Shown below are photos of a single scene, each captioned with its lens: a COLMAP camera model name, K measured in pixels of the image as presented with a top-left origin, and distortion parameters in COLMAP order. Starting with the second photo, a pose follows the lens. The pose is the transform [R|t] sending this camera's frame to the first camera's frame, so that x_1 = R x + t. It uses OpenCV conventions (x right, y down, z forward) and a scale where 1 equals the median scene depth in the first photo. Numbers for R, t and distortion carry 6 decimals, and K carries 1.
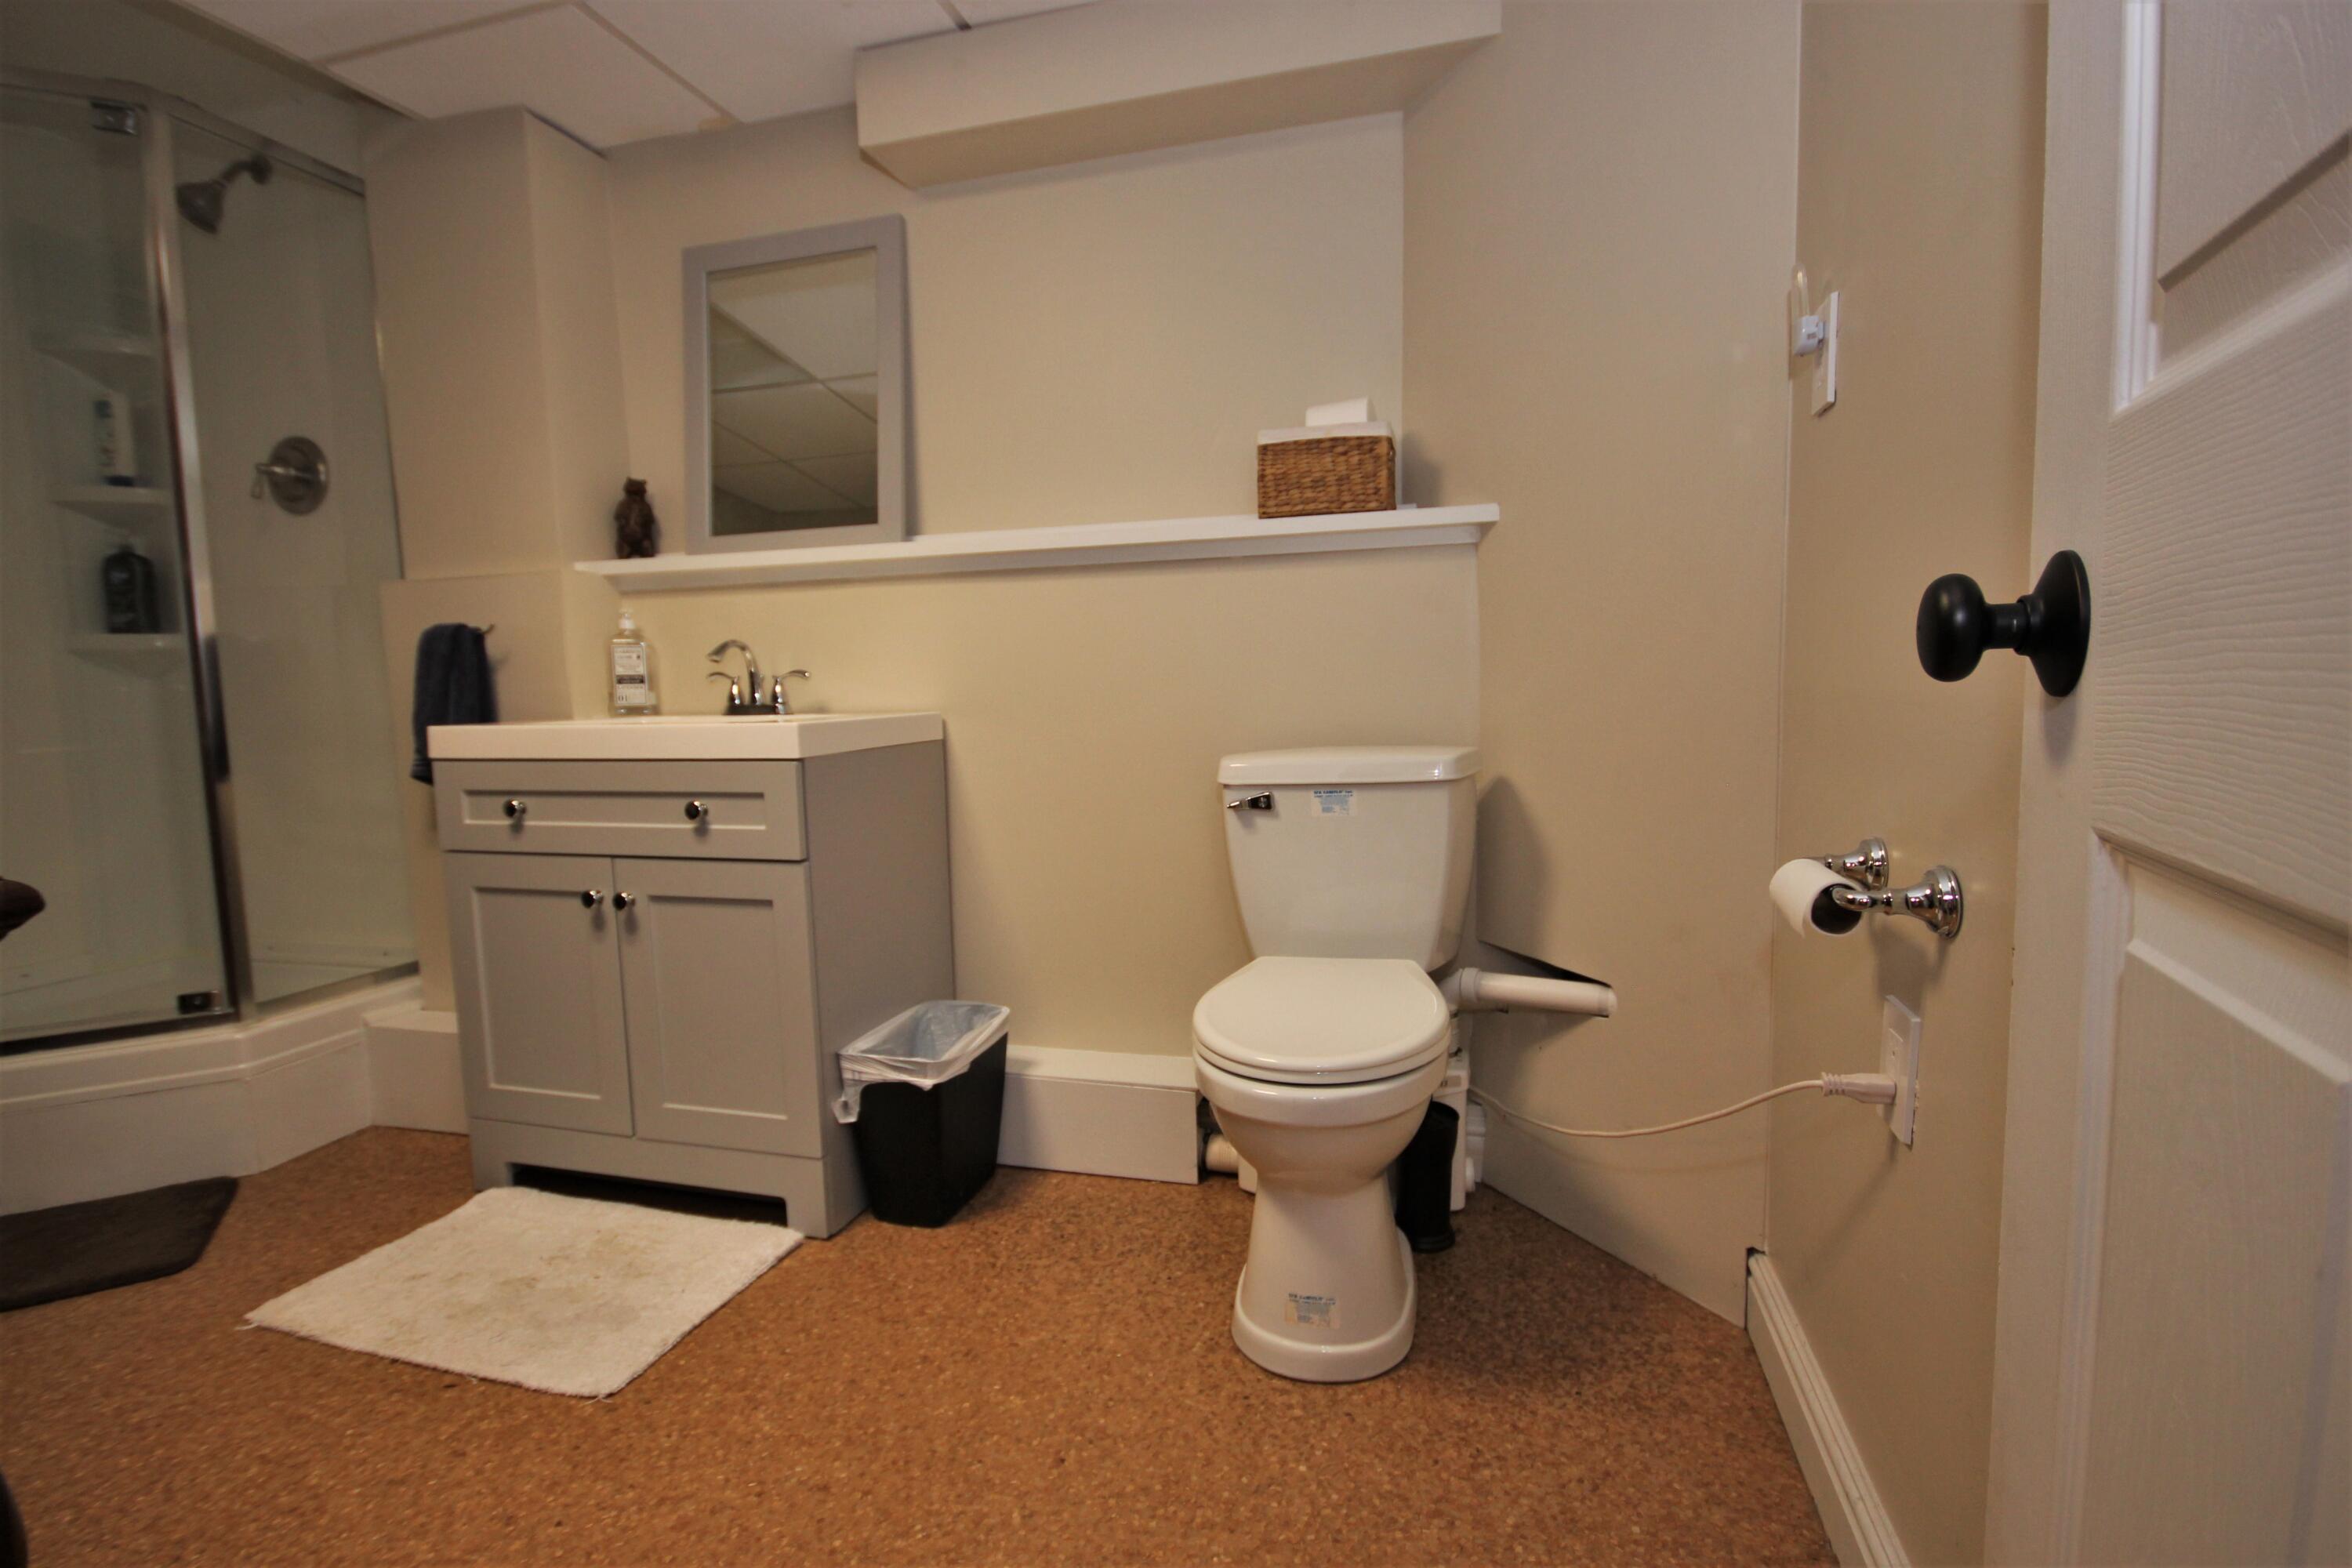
lens RADIAL K [[1088.6, 0, 1184.1], [0, 1088.6, 777.5], [0, 0, 1]] dist [0.006996, -0.010250]
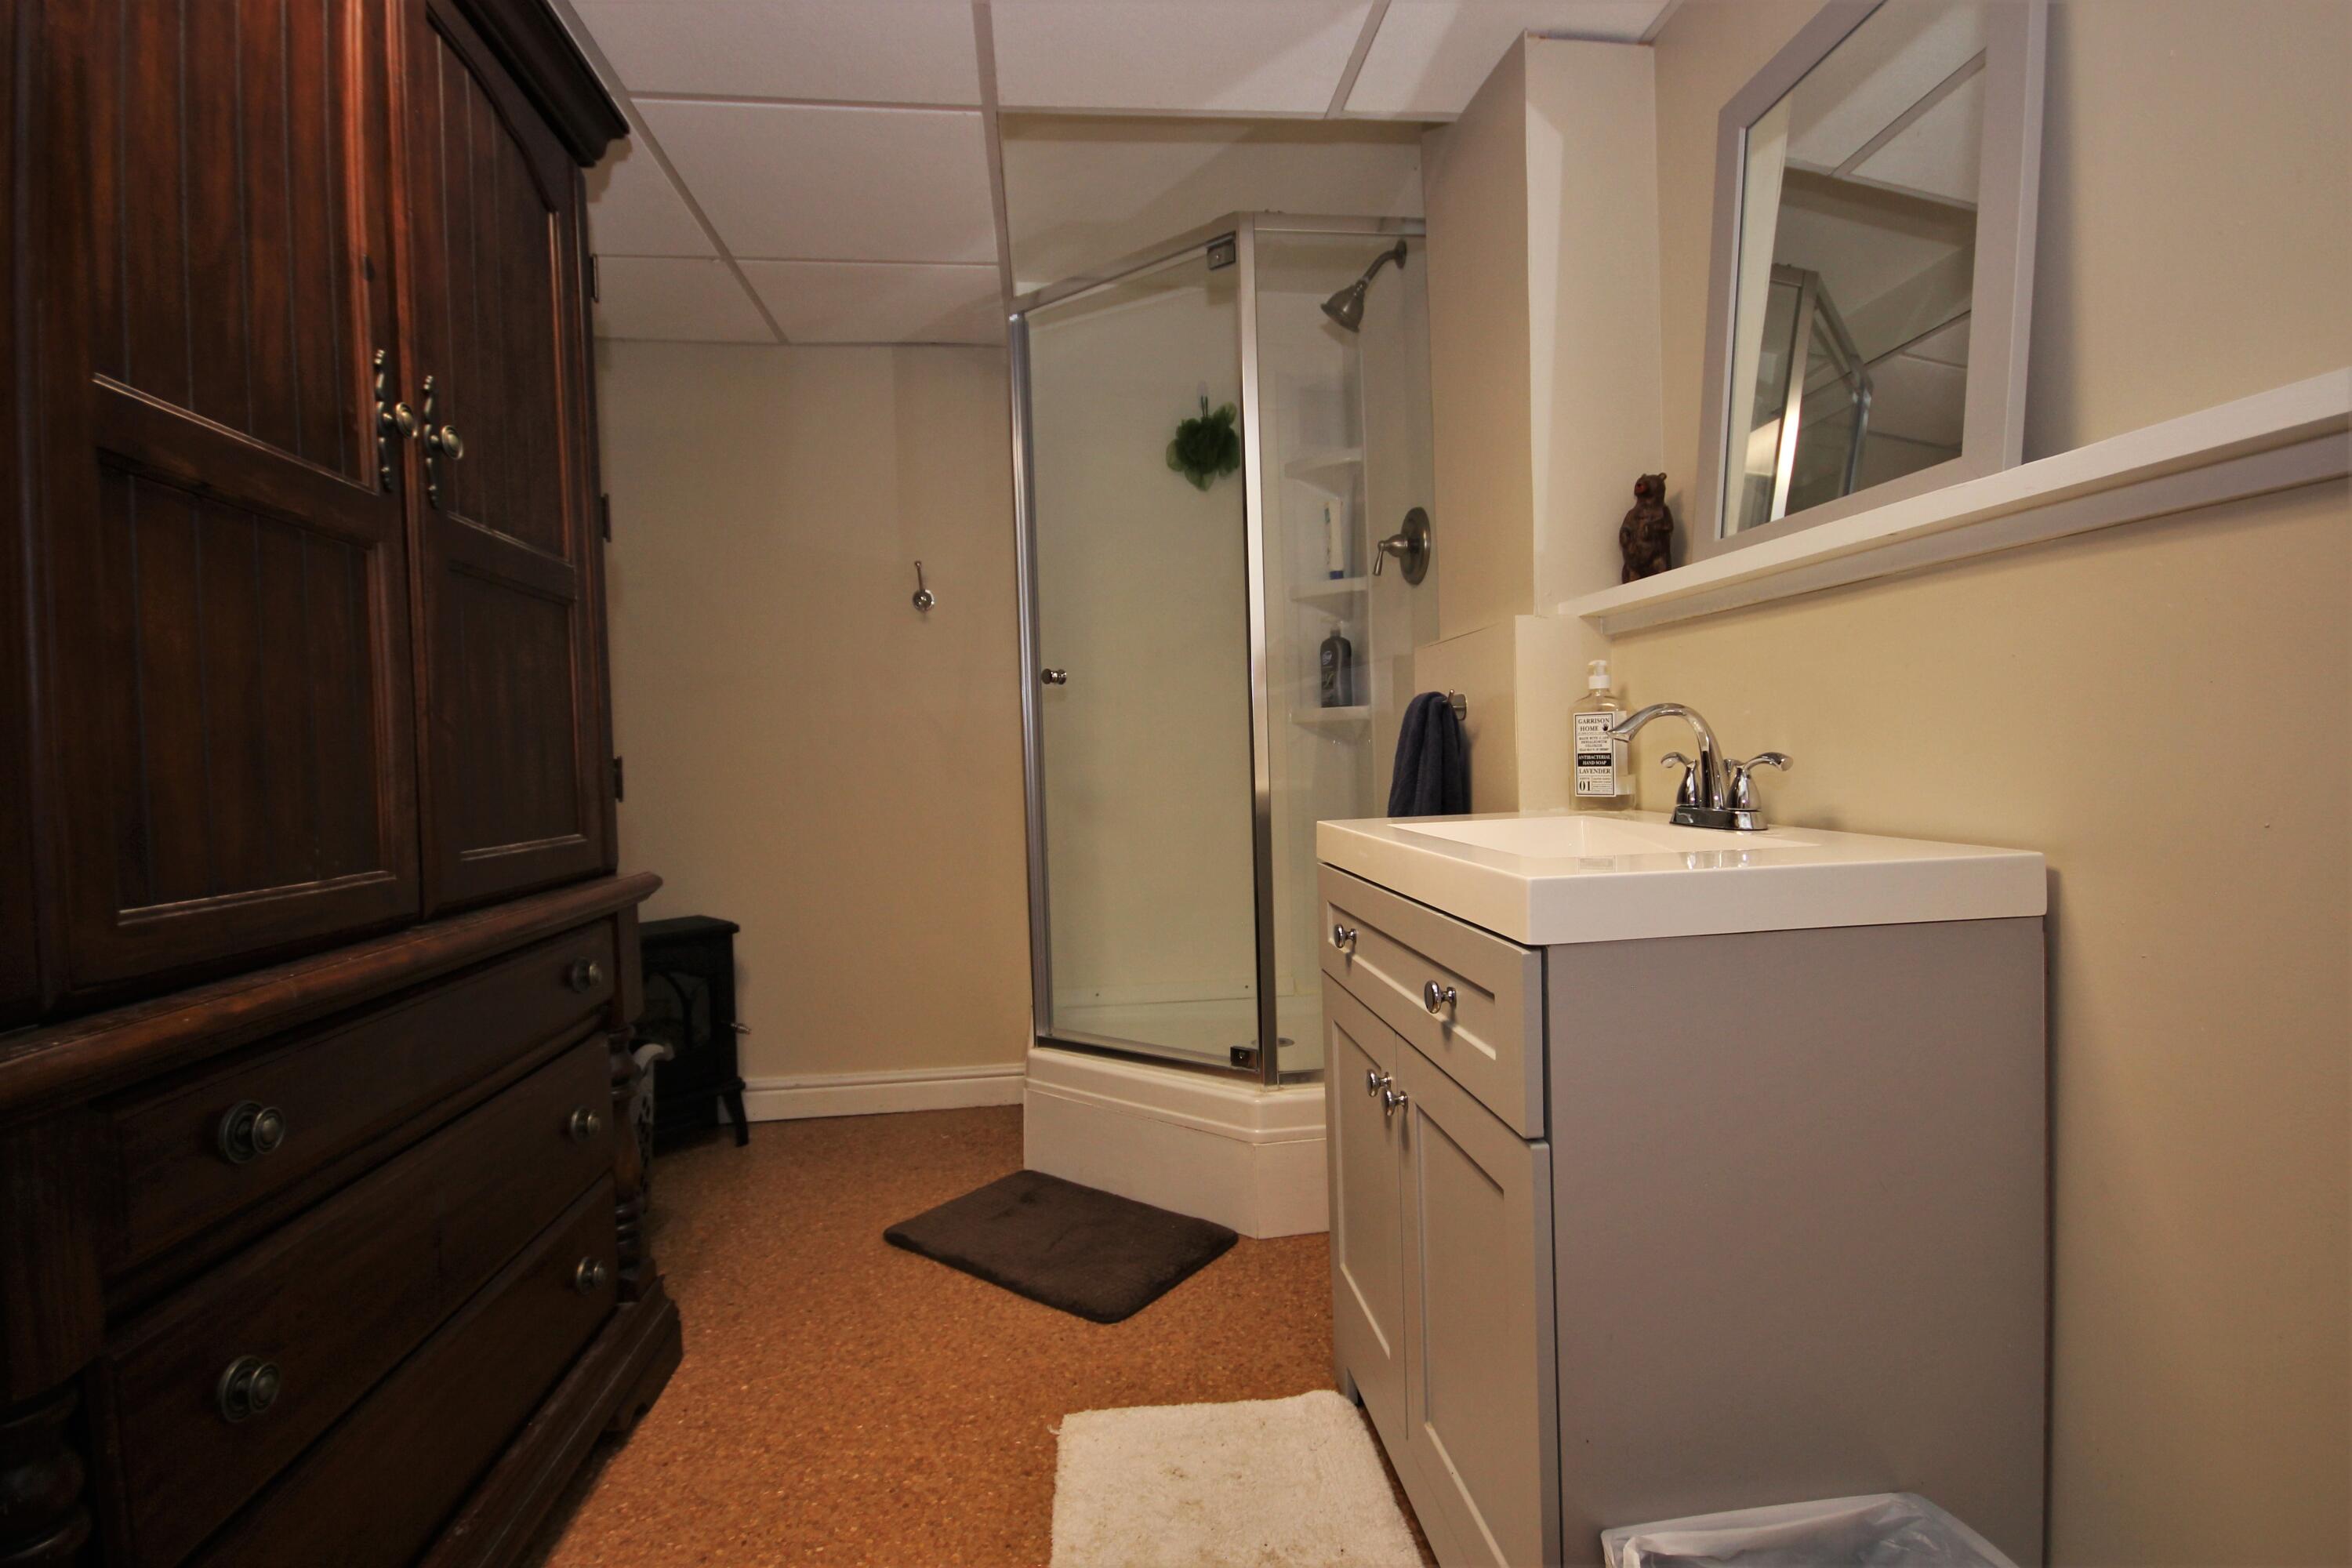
lens RADIAL K [[1088.6, 0, 1166.3], [0, 1088.6, 784.9], [0, 0, 1]] dist [0.006996, -0.010250]
pose [[0.372275, 0.038747, -0.927313, 0.049064], [-0.059507, 0.998069, 0.017814, -0.073016], [0.926213, 0.048550, 0.373862, 0.499668]]
